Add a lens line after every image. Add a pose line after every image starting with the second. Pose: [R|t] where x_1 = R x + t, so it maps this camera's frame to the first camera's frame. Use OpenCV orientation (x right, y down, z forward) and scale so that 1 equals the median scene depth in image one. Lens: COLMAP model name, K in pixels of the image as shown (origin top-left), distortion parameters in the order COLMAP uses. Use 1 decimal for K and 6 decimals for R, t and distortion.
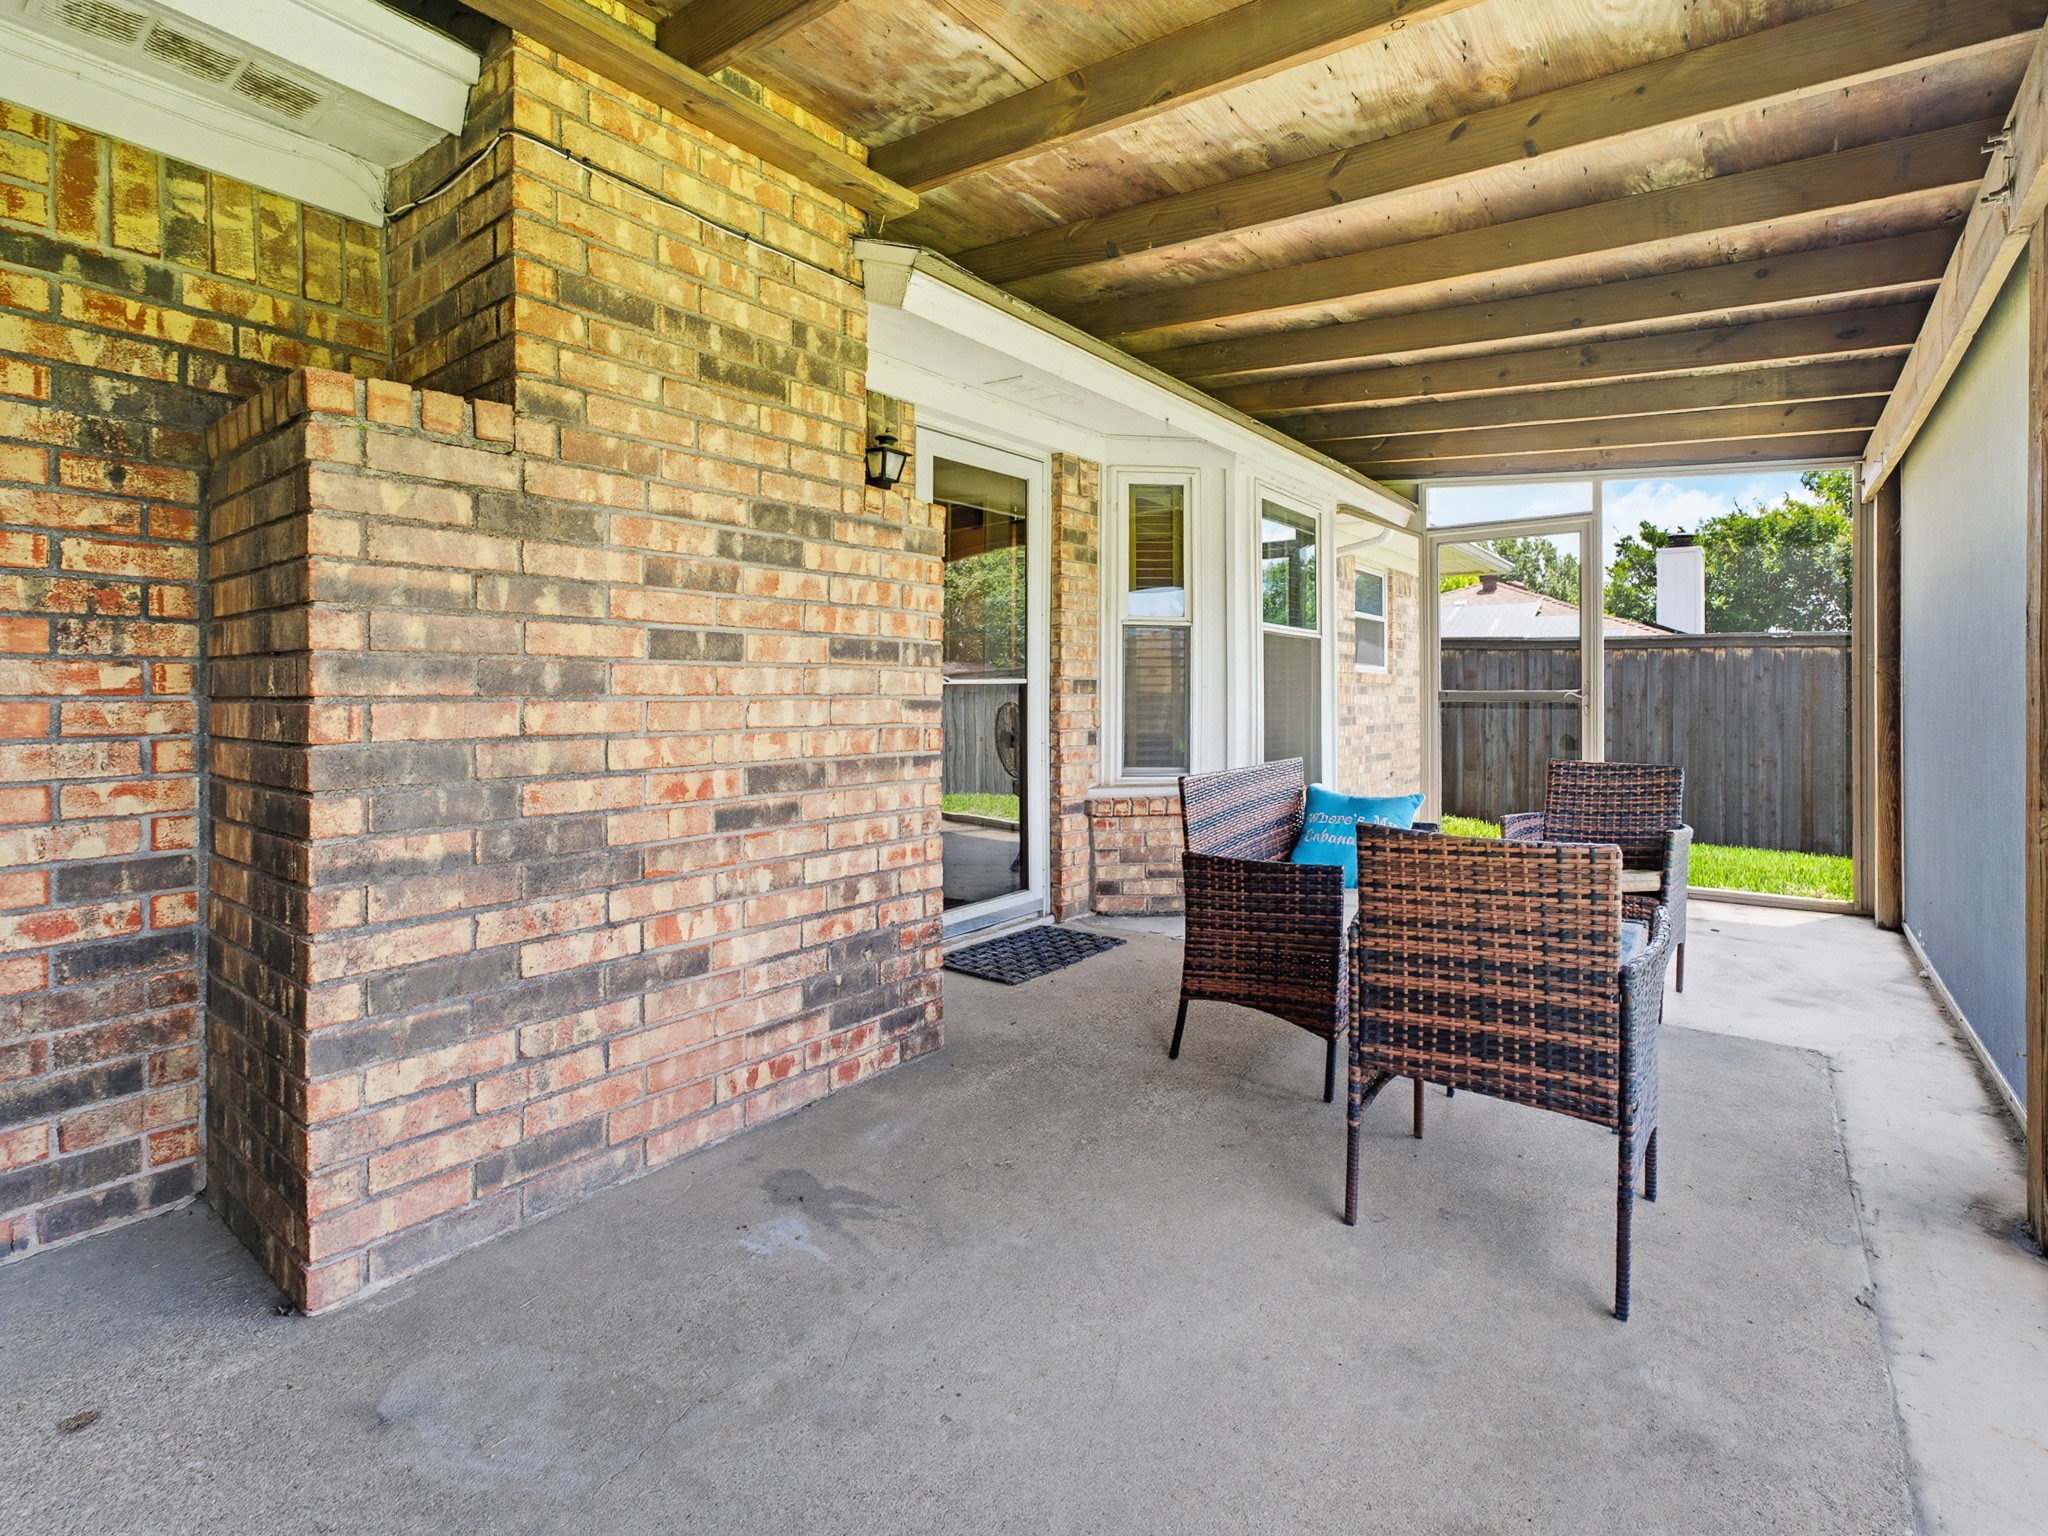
lens RADIAL K [[954.1, 0, 1096.0], [0, 954.1, 720.8], [0, 0, 1]] dist [-0.023218, 0.000264]
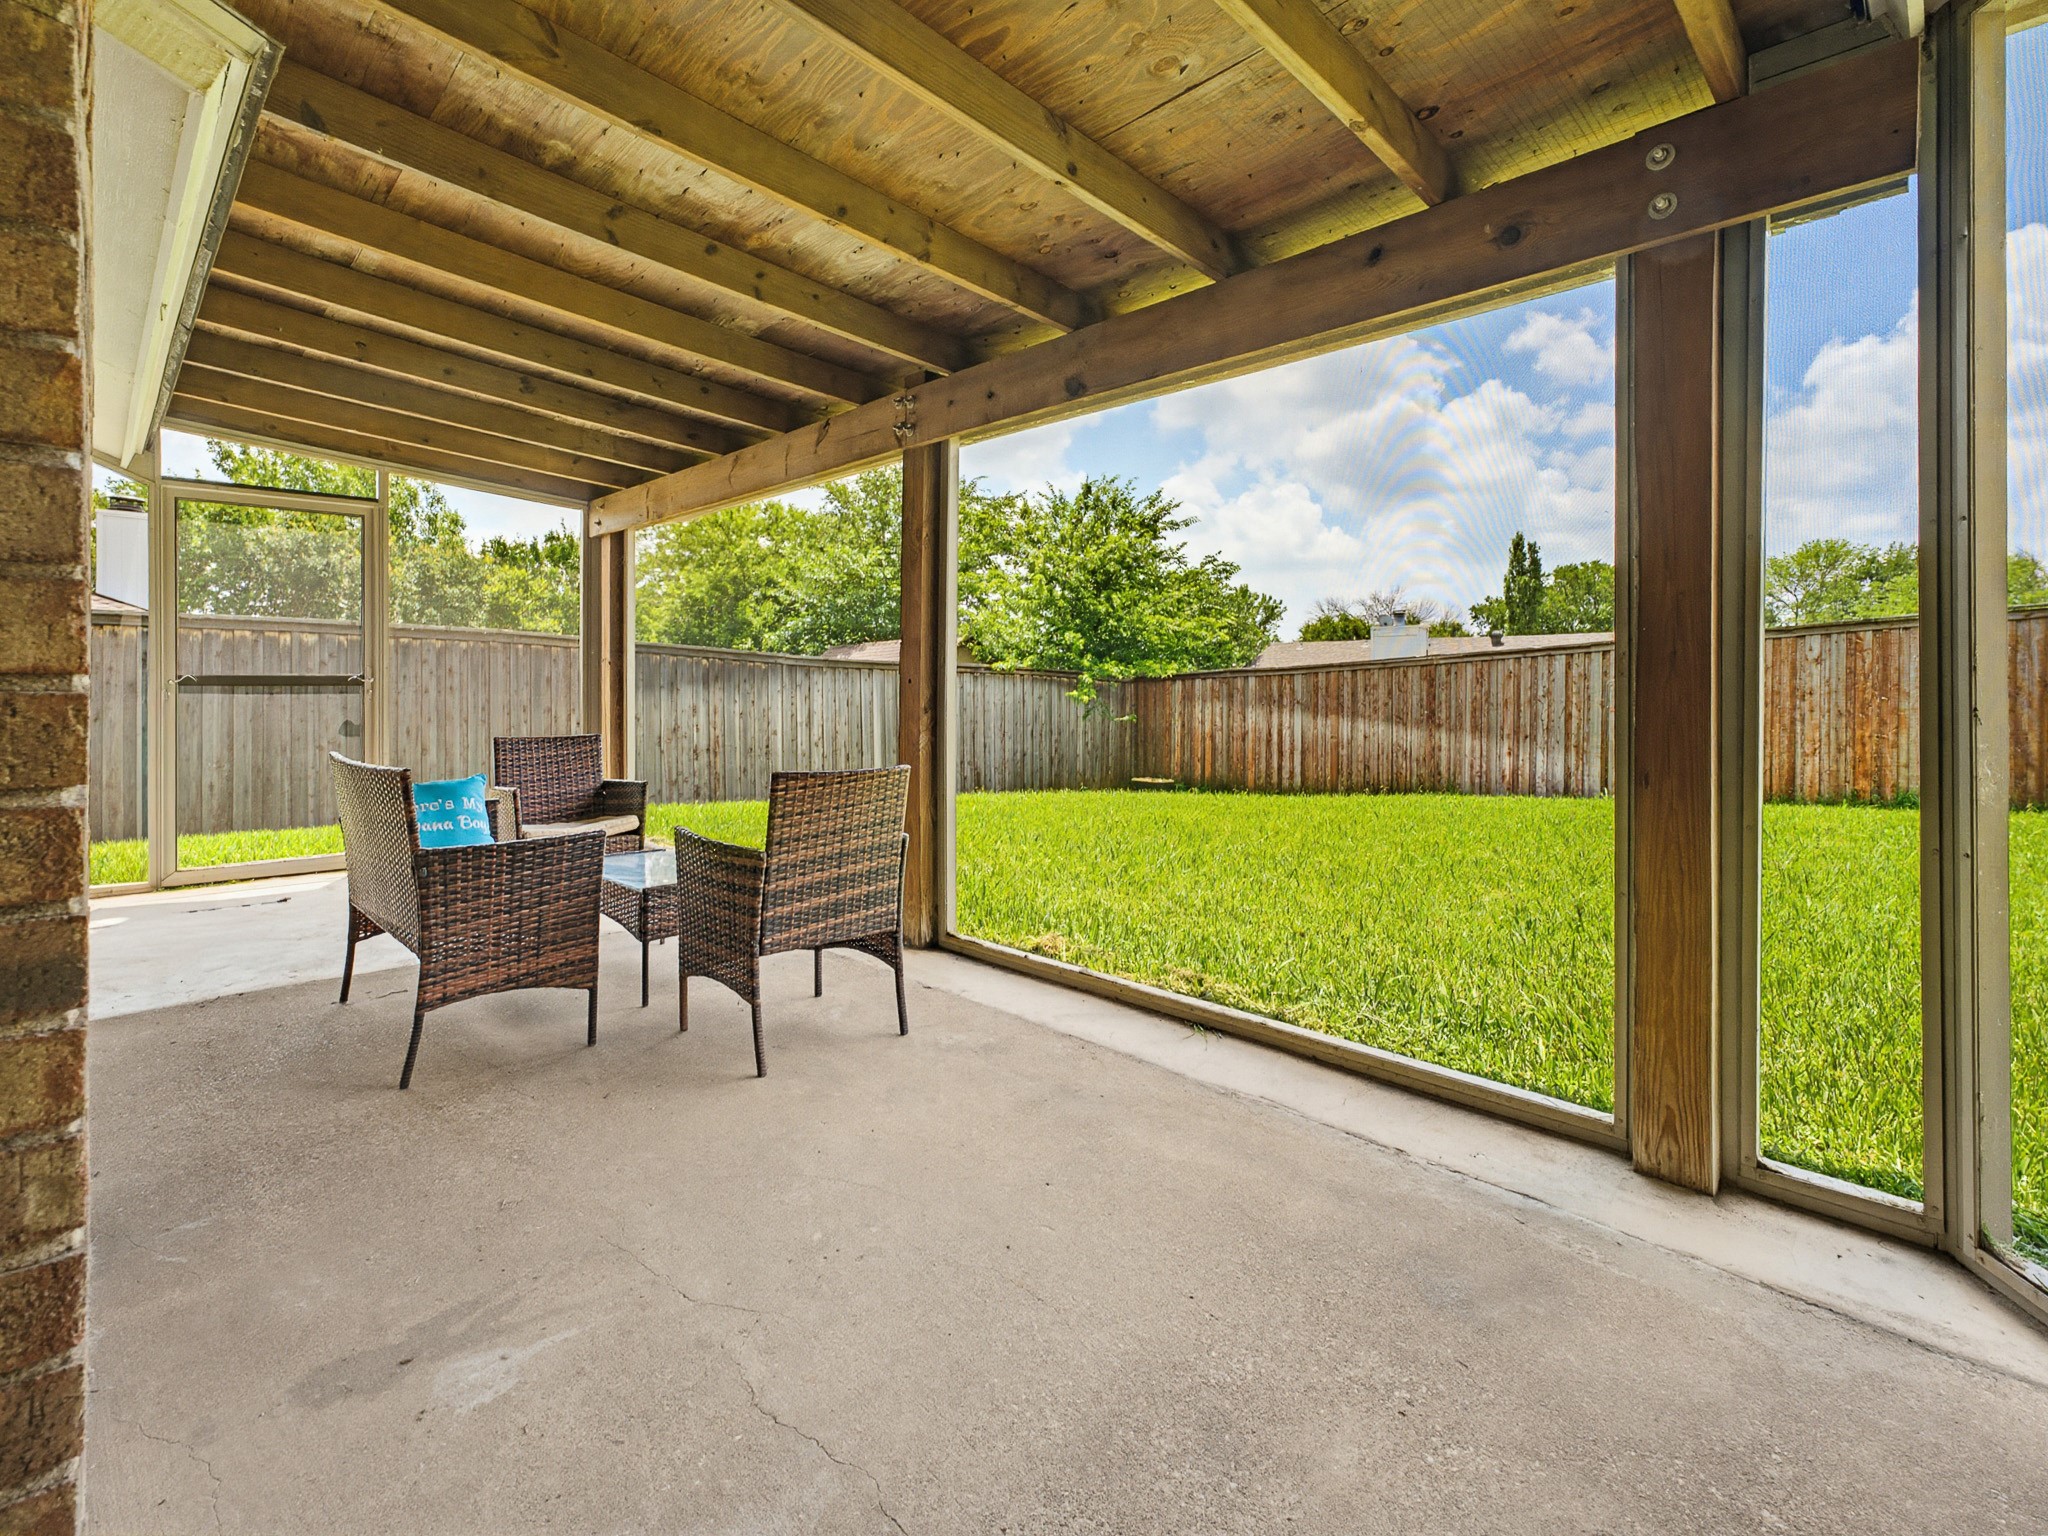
lens RADIAL K [[980.6, 0, 970.7], [0, 980.6, 723.6], [0, 0, 1]] dist [-0.001252, 0.001533]
pose [[0.187063, -0.037393, 0.981636, -0.928527], [0.021205, 0.999196, 0.034021, -0.003915], [-0.982119, 0.014452, 0.187705, 0.408683]]
